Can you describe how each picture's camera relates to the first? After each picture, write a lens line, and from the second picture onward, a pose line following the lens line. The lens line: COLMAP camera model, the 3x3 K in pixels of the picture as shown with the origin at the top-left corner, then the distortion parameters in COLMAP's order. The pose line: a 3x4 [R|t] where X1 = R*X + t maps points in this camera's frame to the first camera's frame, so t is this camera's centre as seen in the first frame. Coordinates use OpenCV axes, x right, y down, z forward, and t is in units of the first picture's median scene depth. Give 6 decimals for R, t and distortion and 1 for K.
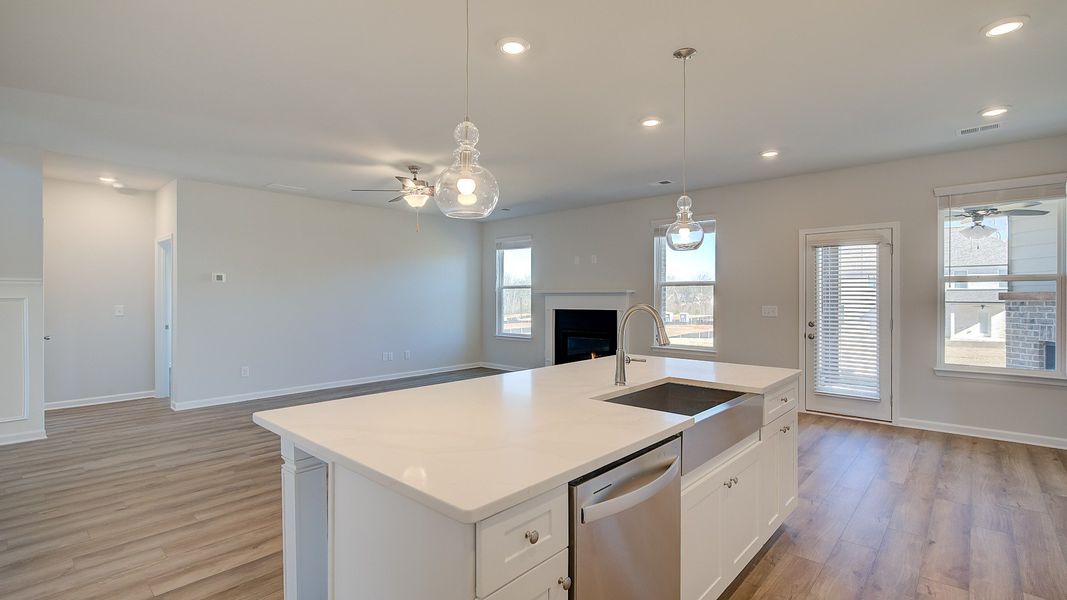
lens RADIAL K [[527.6, 0, 533.5], [0, 527.6, 300.0], [0, 0, 1]] dist [0.000630, 0.000362]
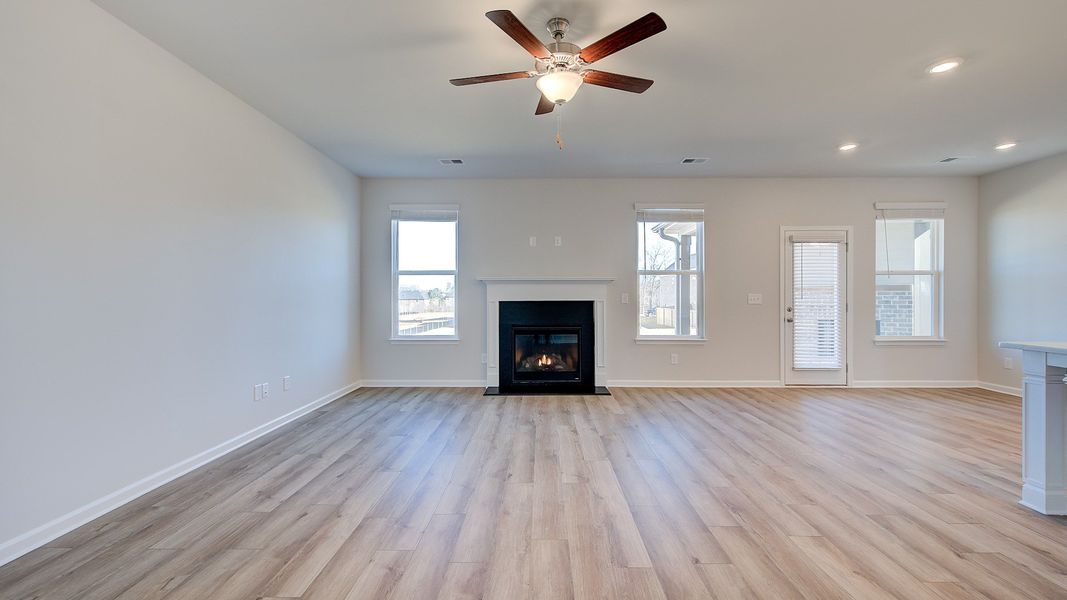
lens RADIAL K [[446.0, 0, 550.4], [0, 446.0, 299.9], [0, 0, 1]] dist [0.000807, 0.000120]
pose [[0.724489, -0.002386, 0.689282, -0.555348], [0.005592, 0.999981, -0.002416, 0.026412], [-0.689264, 0.005605, 0.724489, 0.706859]]
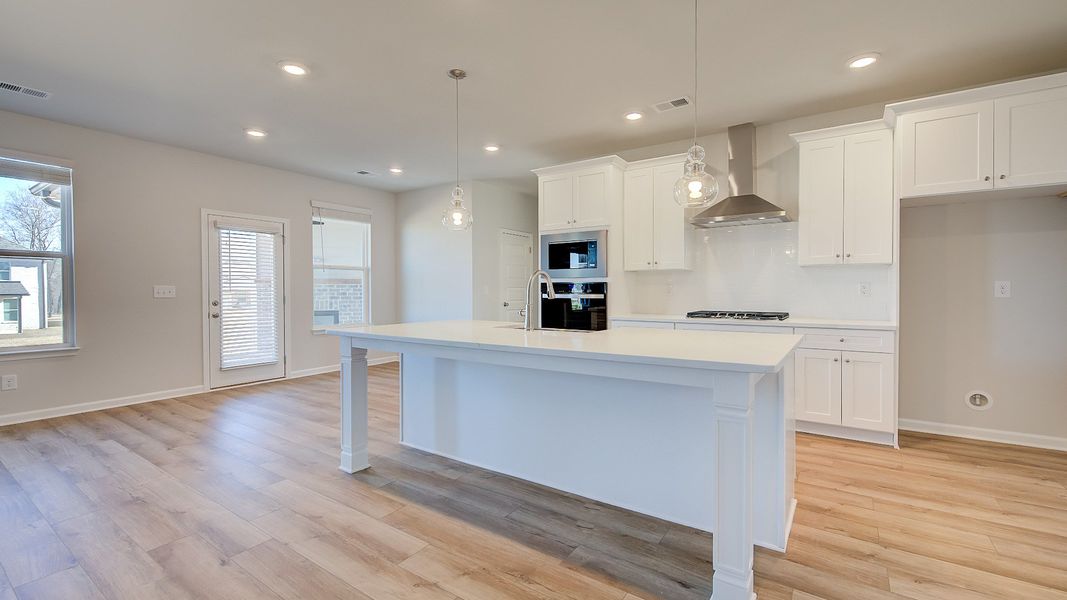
lens RADIAL K [[428.2, 0, 544.3], [0, 428.2, 293.8], [0, 0, 1]] dist [0.001727, -0.000034]
pose [[-0.163168, -0.008366, 0.986563, -0.425485], [0.011936, 0.999874, 0.010452, 0.028069], [-0.986526, 0.013481, -0.163048, 0.546044]]
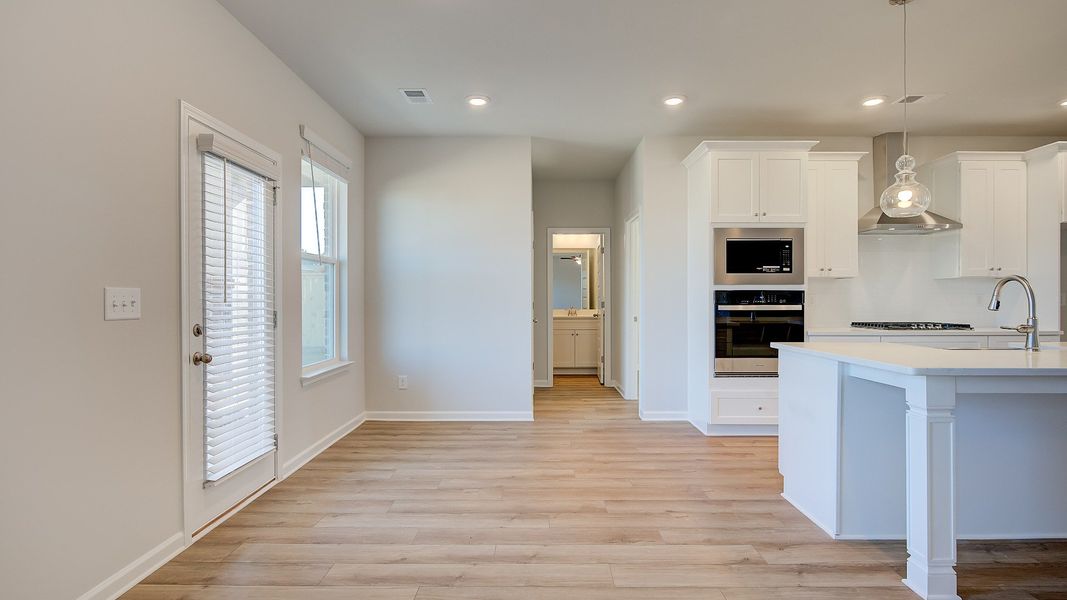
lens RADIAL K [[513.4, 0, 529.0], [0, 513.4, 297.9], [0, 0, 1]] dist [-0.003227, -0.000524]
pose [[-0.666121, 0.004128, 0.745832, 0.037237], [0.008375, 0.999963, 0.001946, 0.022344], [-0.745797, 0.007543, -0.666131, 1.159872]]
